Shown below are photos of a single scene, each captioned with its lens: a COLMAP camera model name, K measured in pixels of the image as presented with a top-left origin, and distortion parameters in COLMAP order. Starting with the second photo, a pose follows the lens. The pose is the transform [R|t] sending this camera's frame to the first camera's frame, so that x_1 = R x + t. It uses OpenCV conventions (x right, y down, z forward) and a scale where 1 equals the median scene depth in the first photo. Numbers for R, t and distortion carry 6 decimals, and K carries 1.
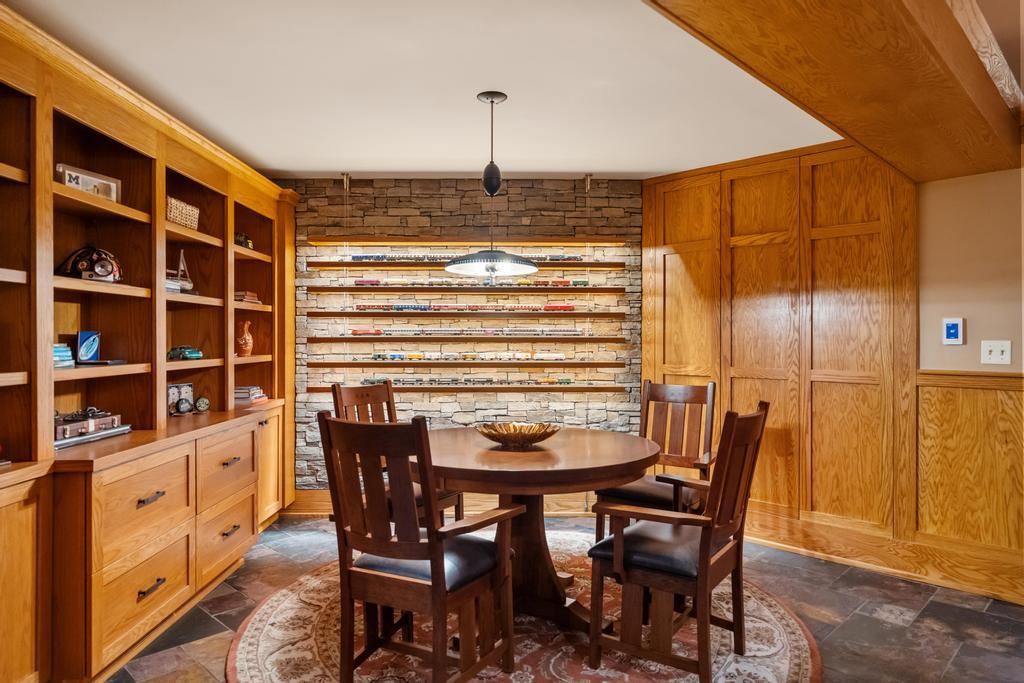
lens RADIAL K [[650.0, 0, 511.6], [0, 650.0, 329.8], [0, 0, 1]] dist [0.001227, 0.000400]
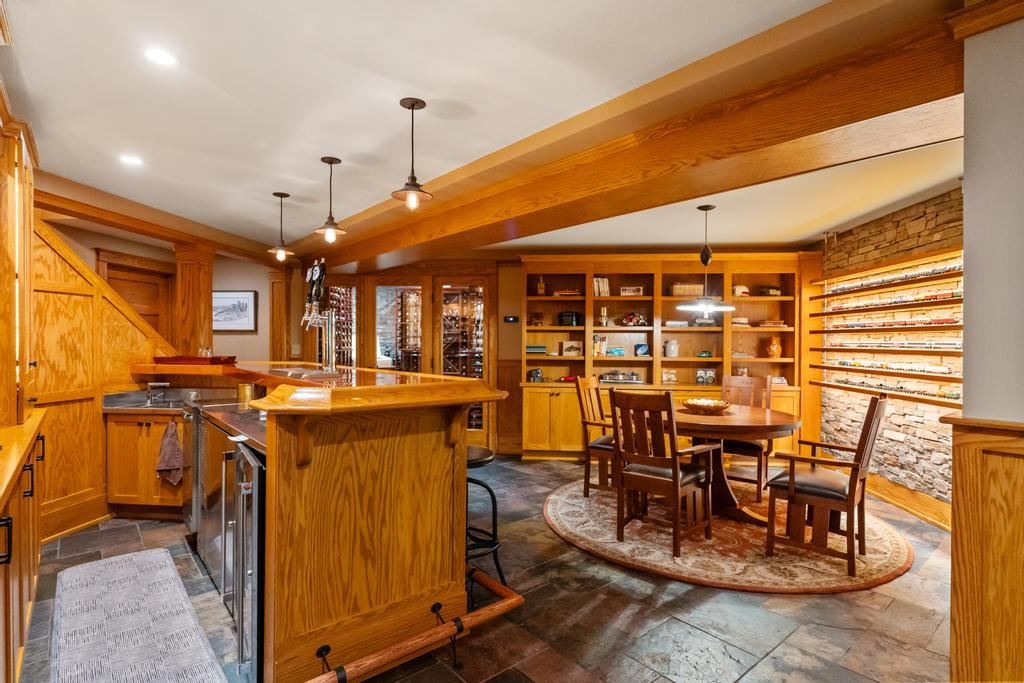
lens RADIAL K [[515.0, 0, 512.0], [0, 515.0, 341.5], [0, 0, 1]] dist [0.000715, -0.000055]
pose [[-0.103373, 0.000112, -0.994643, 0.933301], [0.002431, 0.999997, -0.000140, -0.004081], [0.994640, -0.002433, -0.103373, 0.434000]]
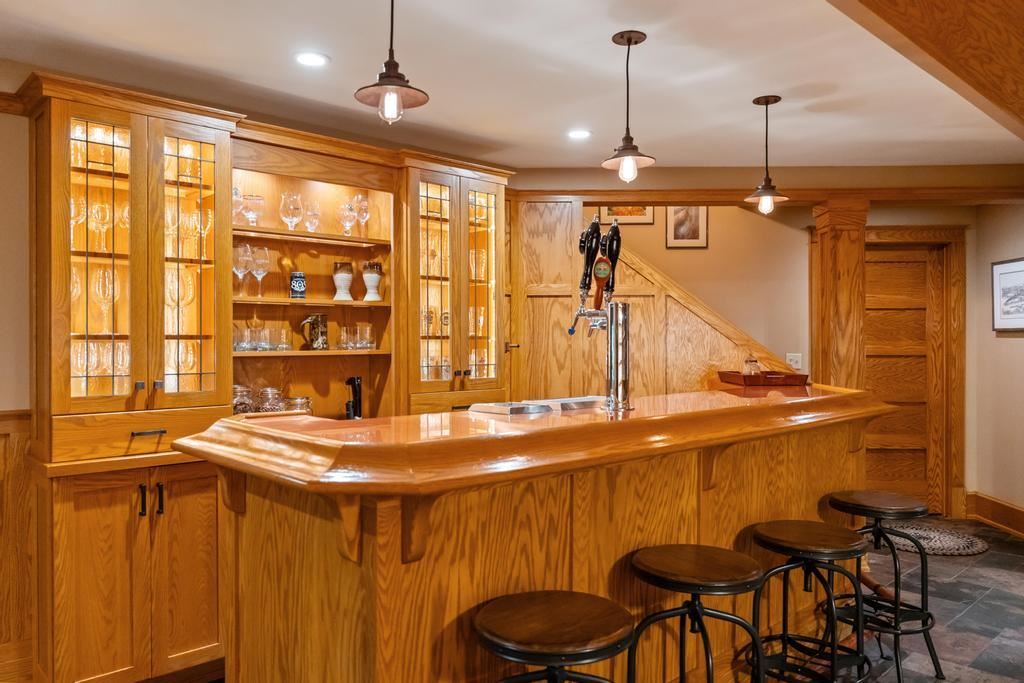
lens RADIAL K [[750.0, 0, 512.0], [0, 750.0, 341.5], [0, 0, 1]] dist [-0.003631, -0.001264]
pose [[-0.999143, -0.000043, 0.041402, 0.334492], [-0.000253, 0.999987, -0.005054, -0.011958], [-0.041402, -0.005060, -0.999130, 0.700917]]
